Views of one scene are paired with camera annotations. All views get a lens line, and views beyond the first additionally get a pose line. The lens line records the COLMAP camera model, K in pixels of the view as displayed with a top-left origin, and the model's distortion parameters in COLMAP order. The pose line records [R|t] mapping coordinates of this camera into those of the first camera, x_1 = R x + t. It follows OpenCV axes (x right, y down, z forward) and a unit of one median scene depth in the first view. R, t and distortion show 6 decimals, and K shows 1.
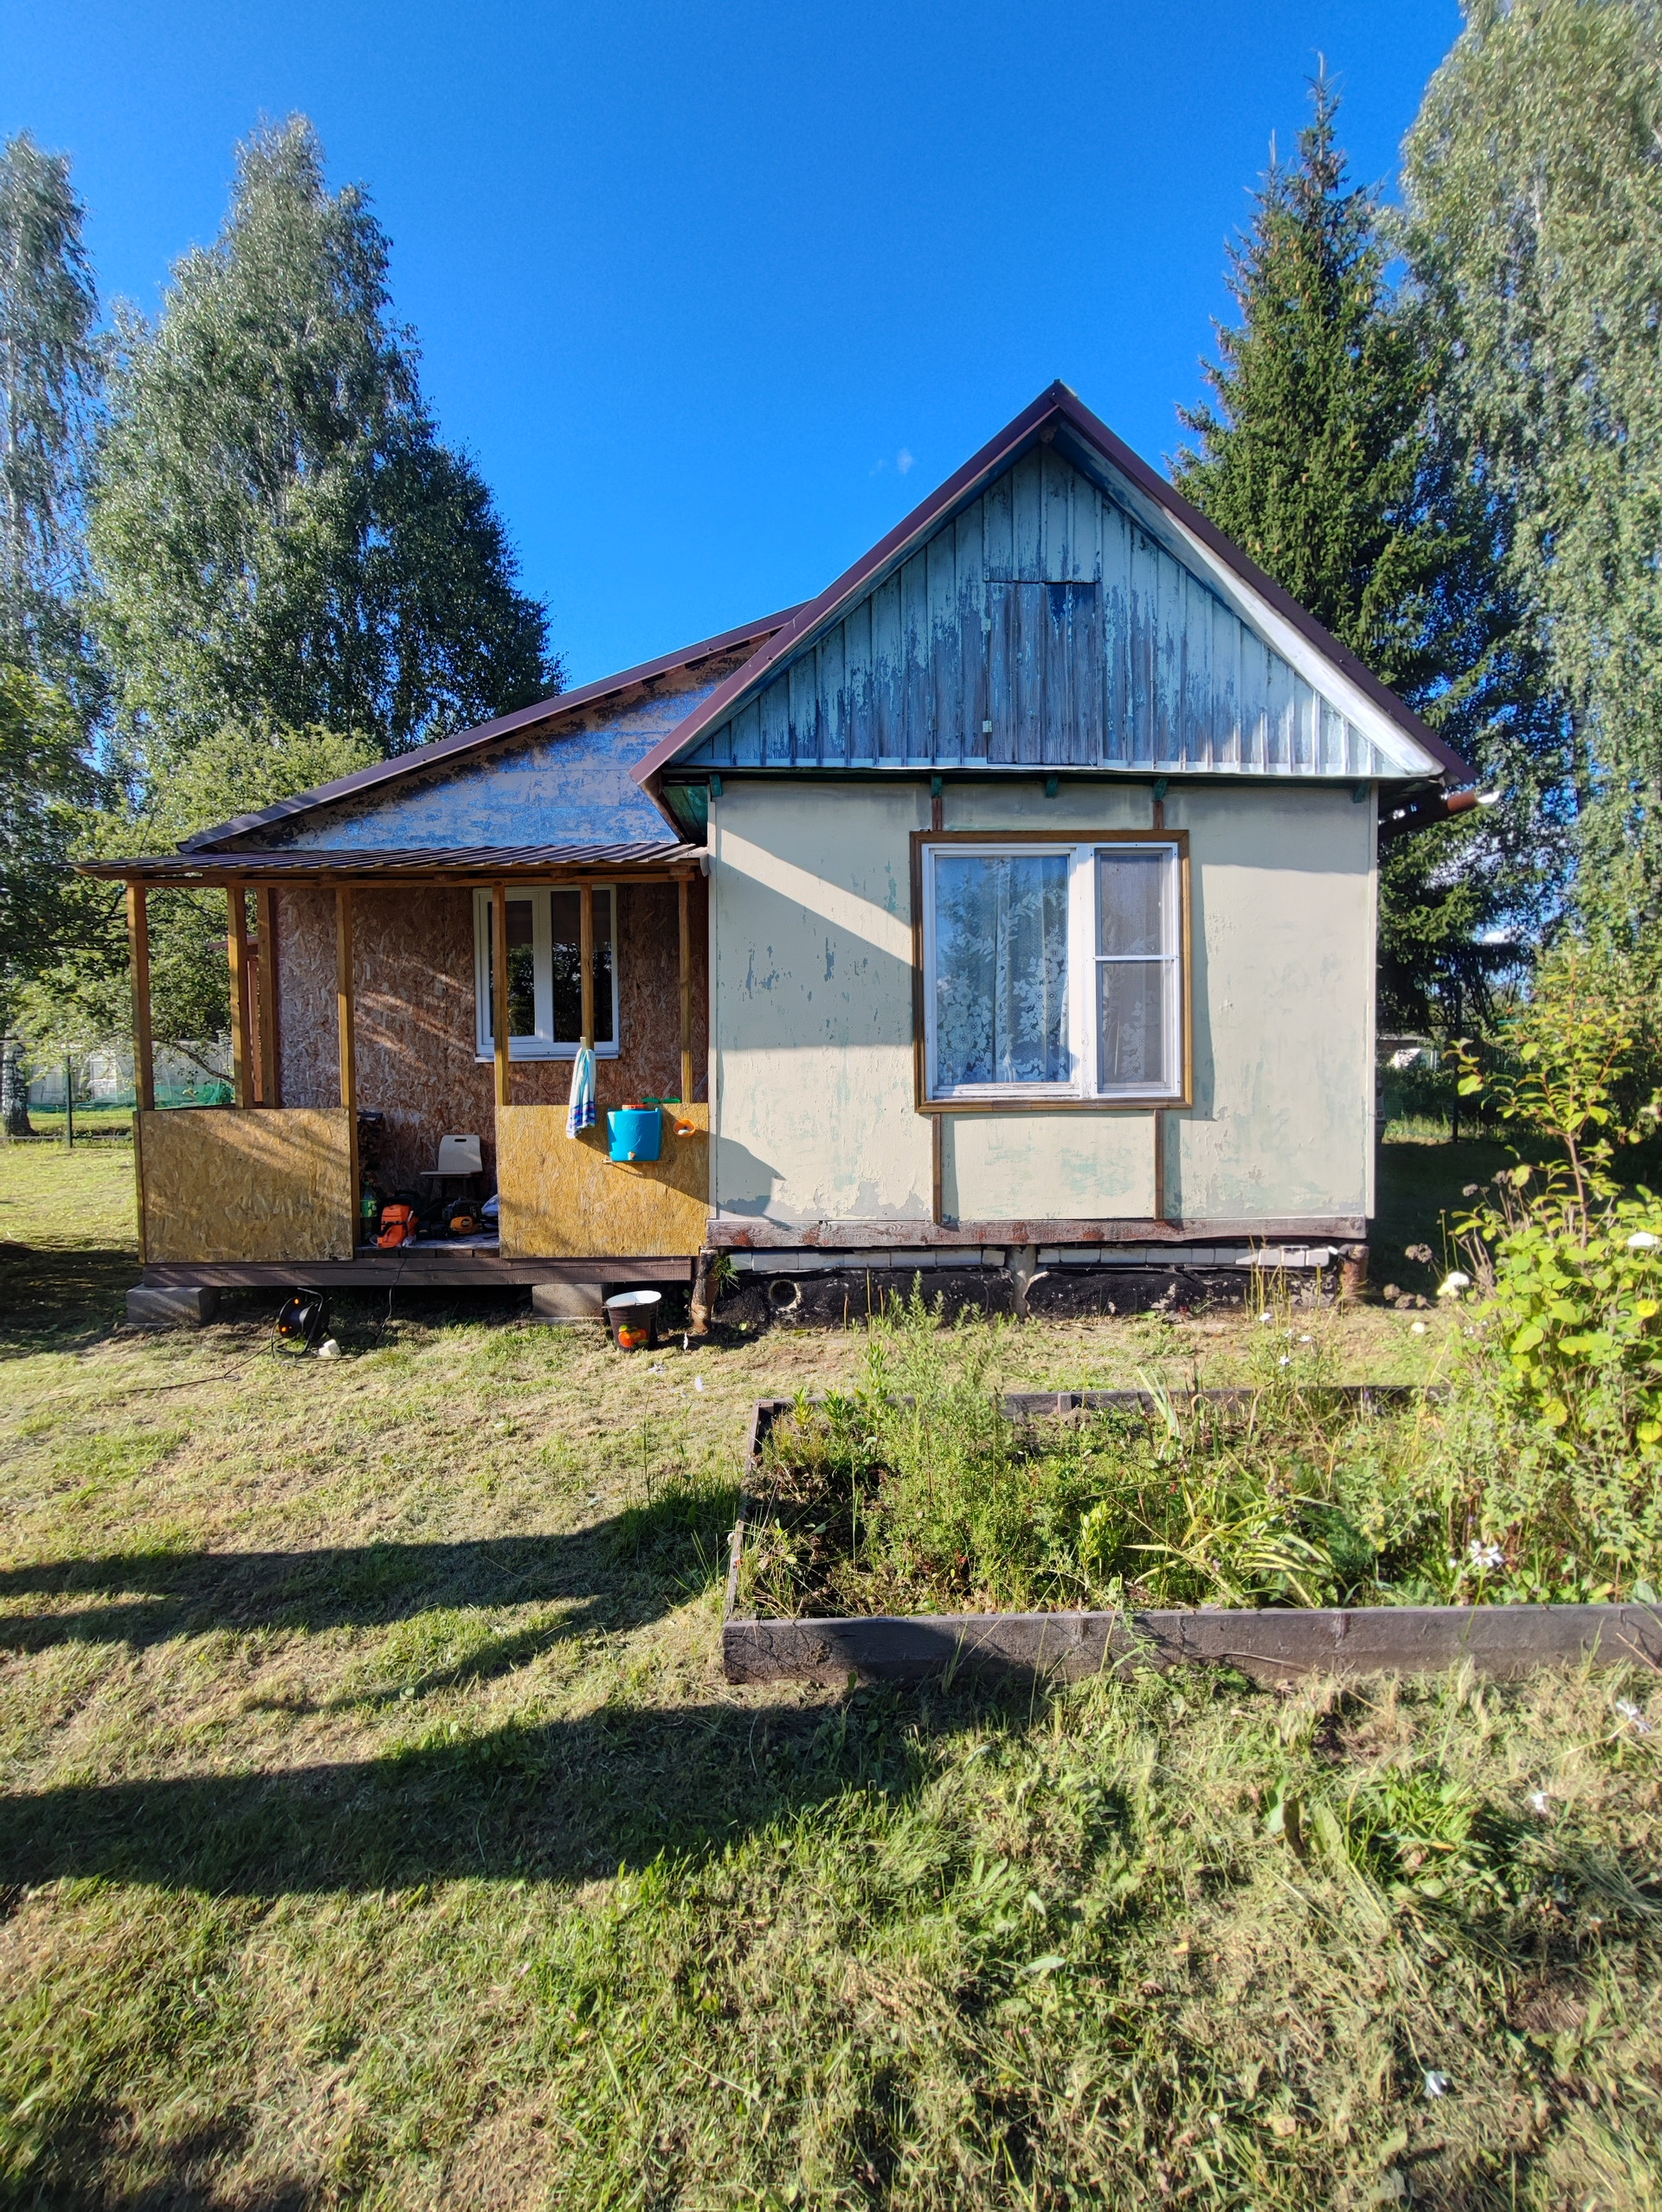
lens RADIAL K [[992.9, 0, 828.1], [0, 992.9, 1108.8], [0, 0, 1]] dist [-0.001584, -0.000920]
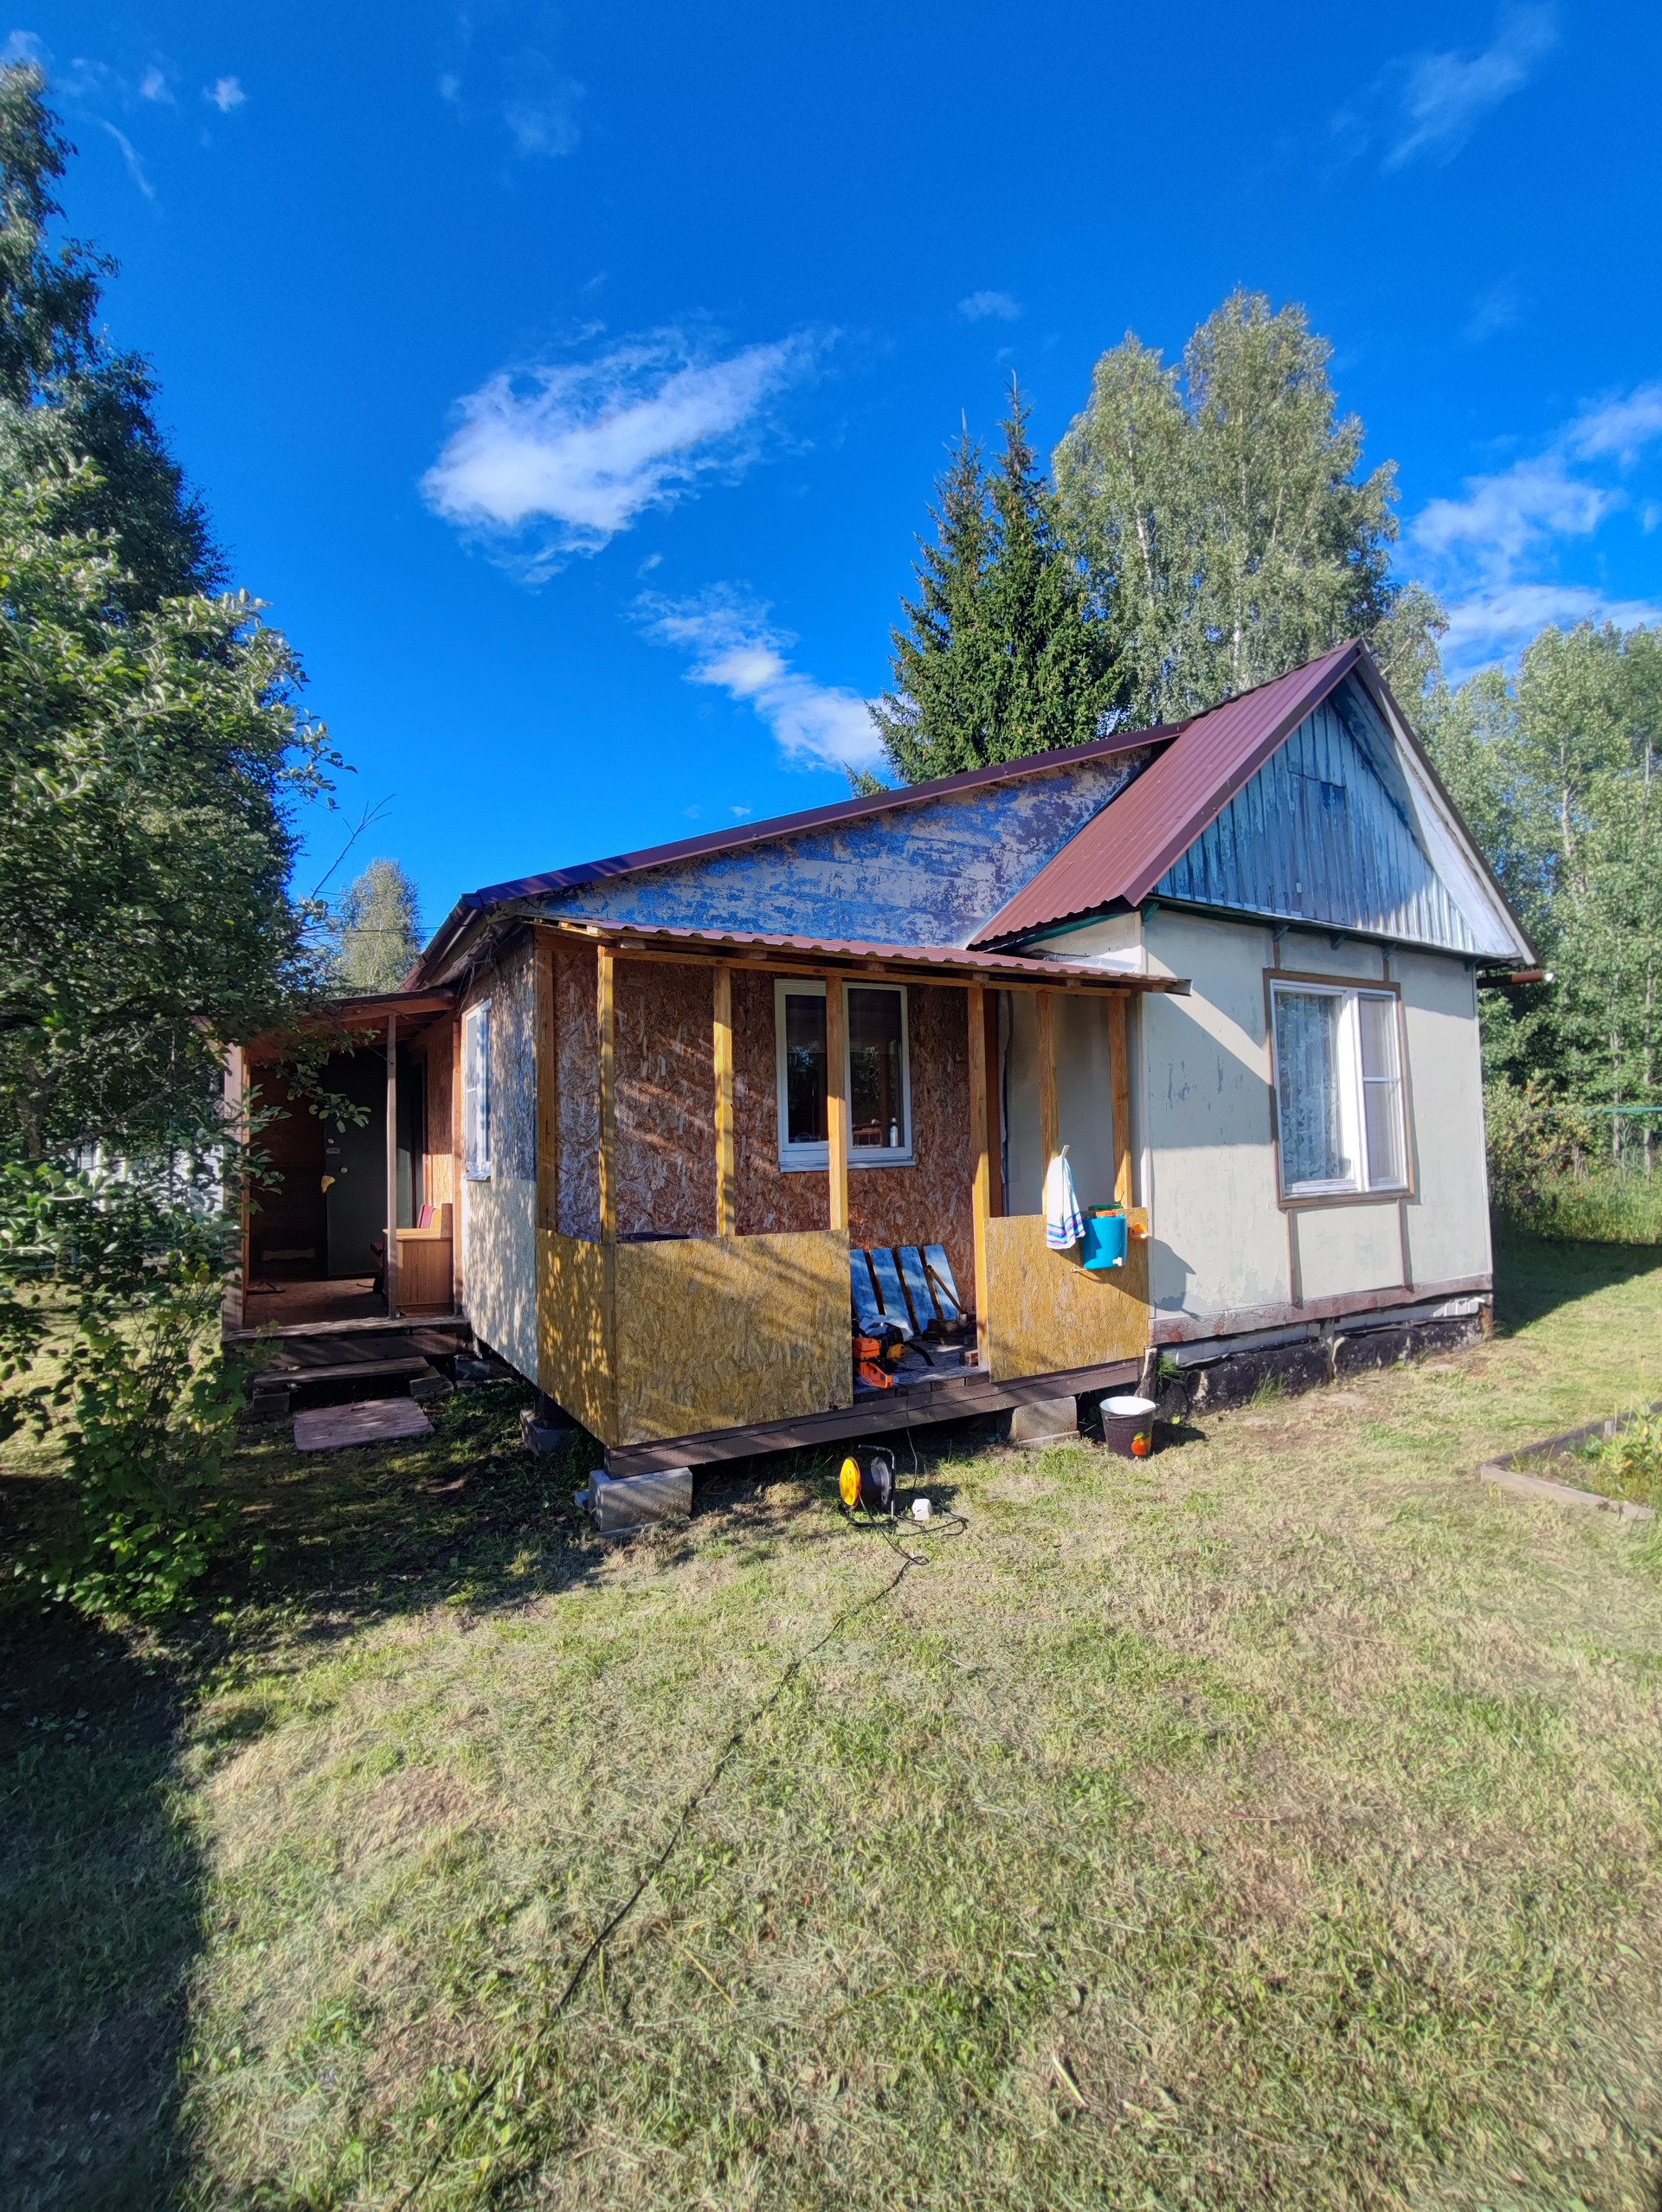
lens RADIAL K [[992.9, 0, 822.5], [0, 992.9, 1114.3], [0, 0, 1]] dist [-0.001584, -0.000920]
pose [[0.874063, 0.008064, 0.485745, -0.921752], [0.035740, 0.996086, -0.080847, -0.029787], [-0.484496, 0.088026, 0.870354, 0.244491]]
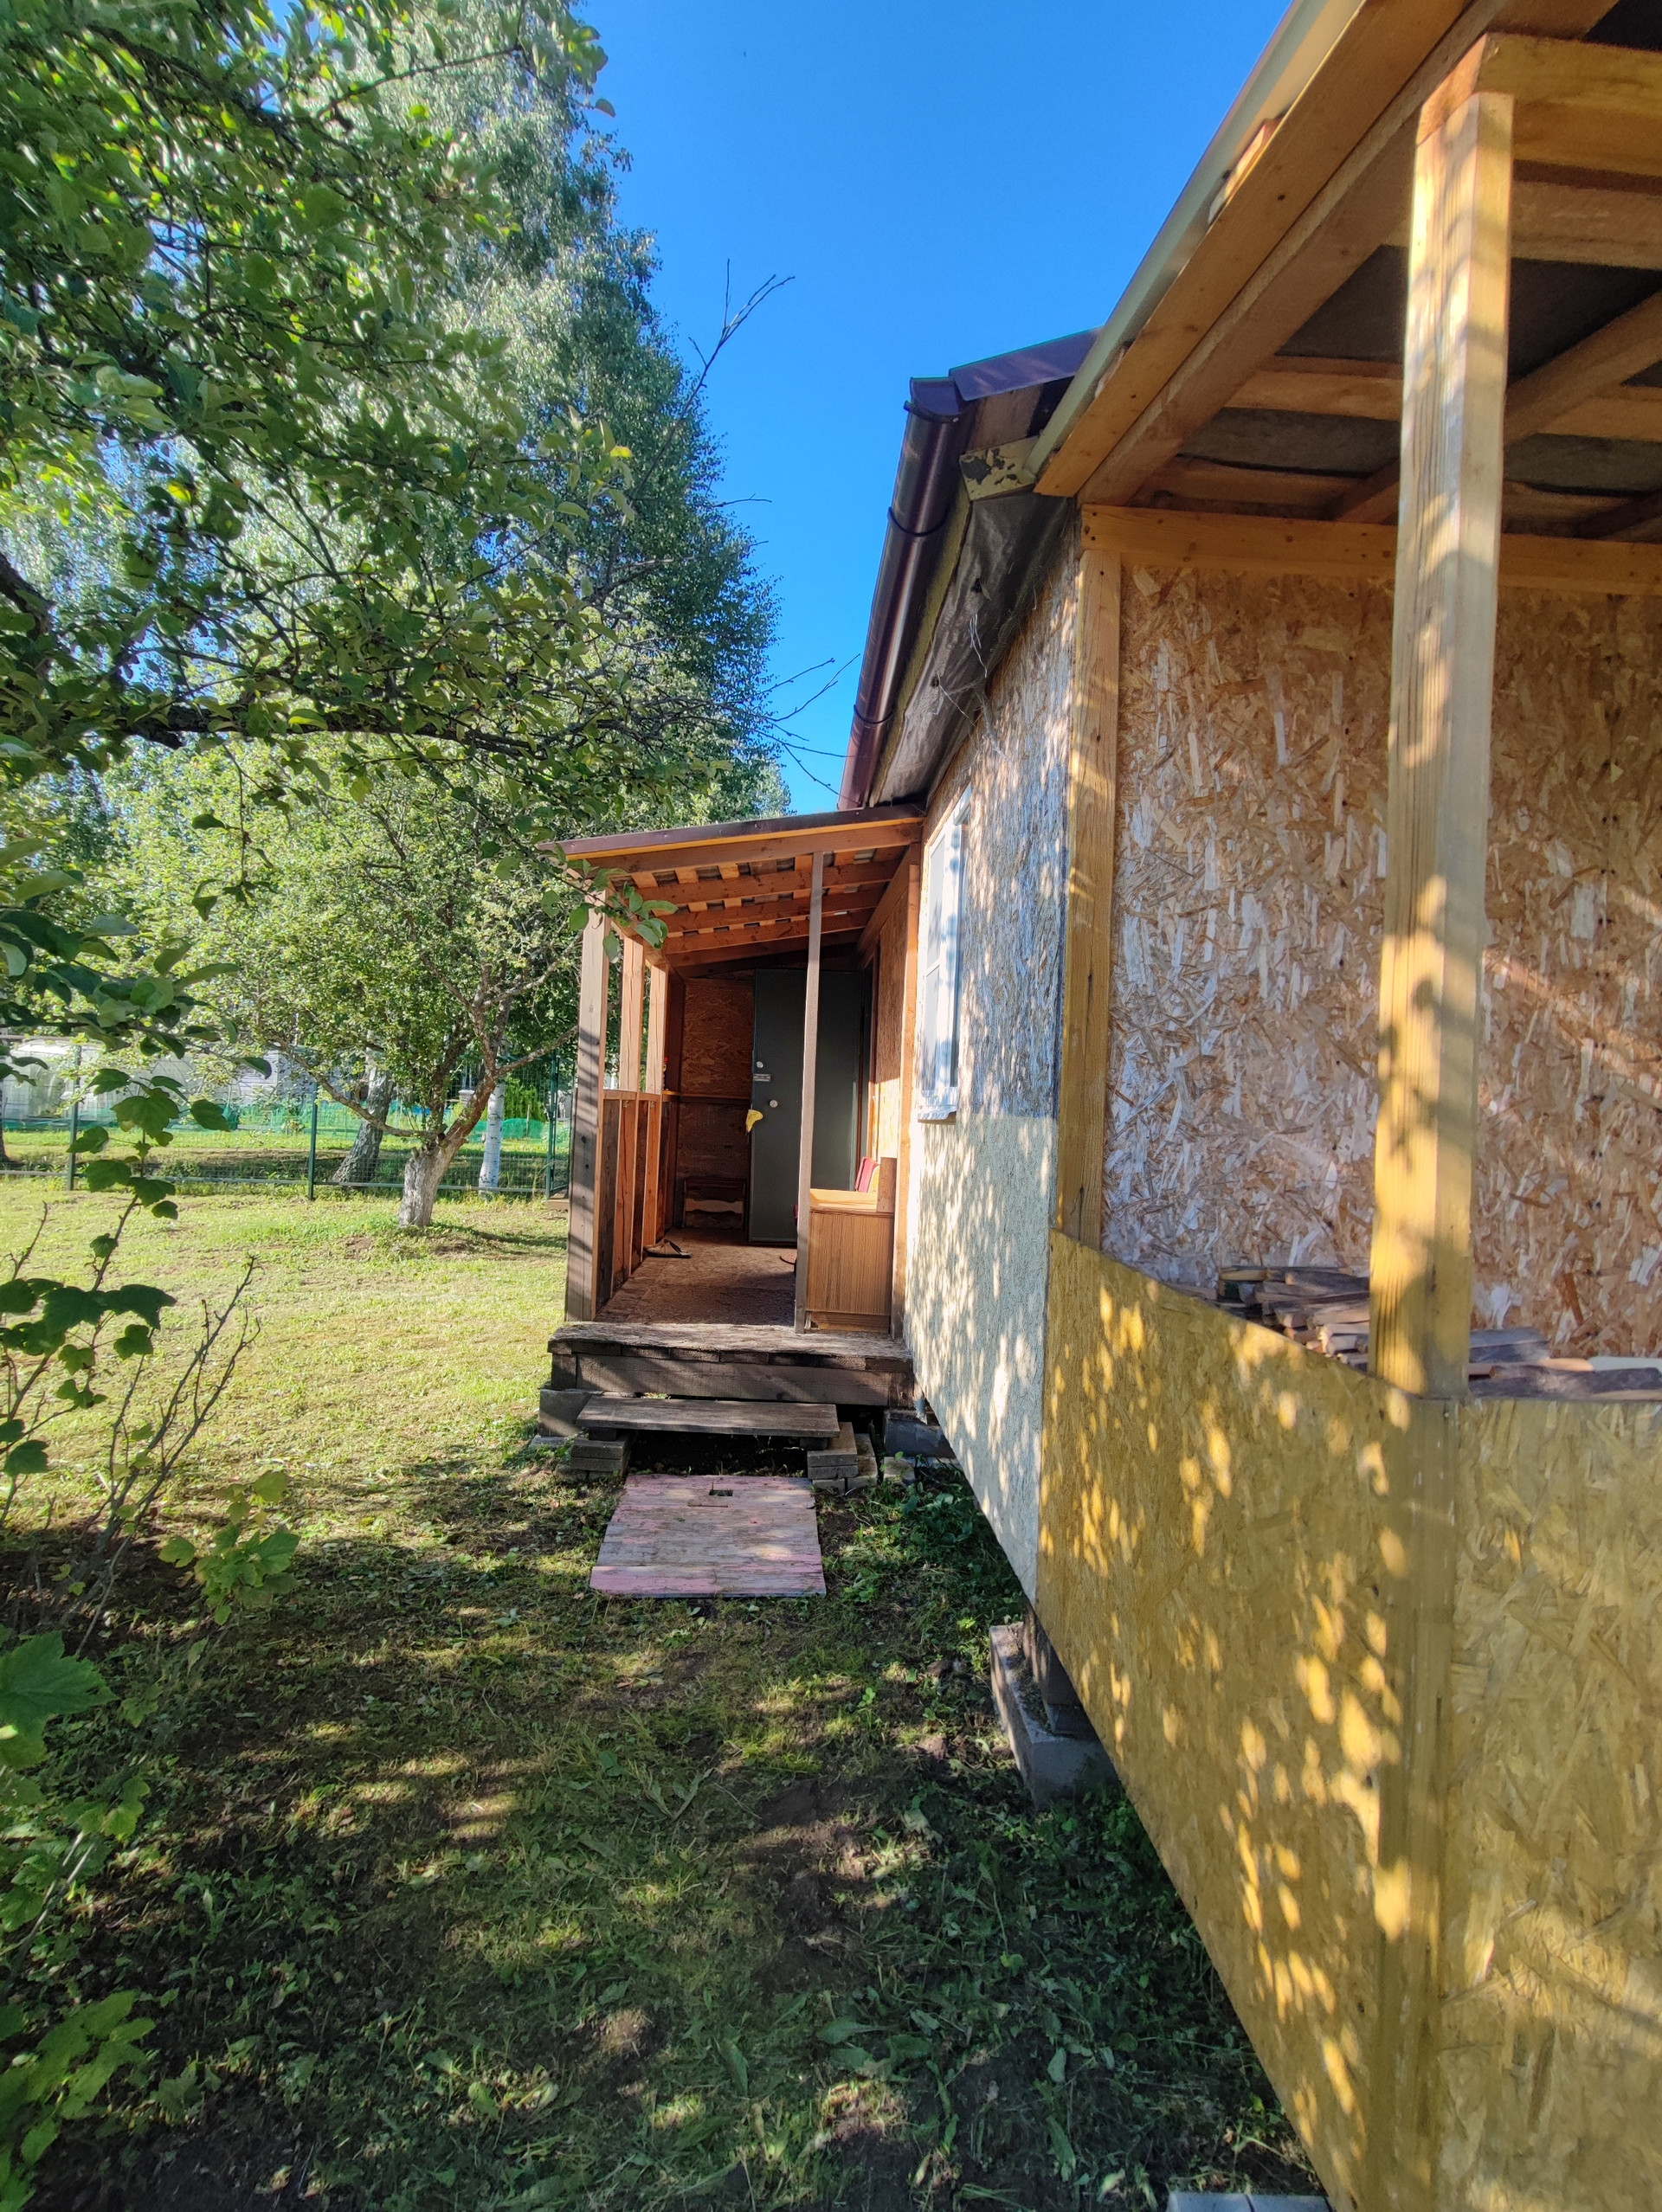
lens RADIAL K [[992.9, 0, 828.2], [0, 992.9, 1109.7], [0, 0, 1]] dist [-0.001584, -0.000920]
pose [[0.997515, 0.048026, 0.051546, -0.811224], [-0.045499, 0.997756, -0.049116, -0.033086], [-0.053789, 0.046648, 0.997462, 0.817487]]
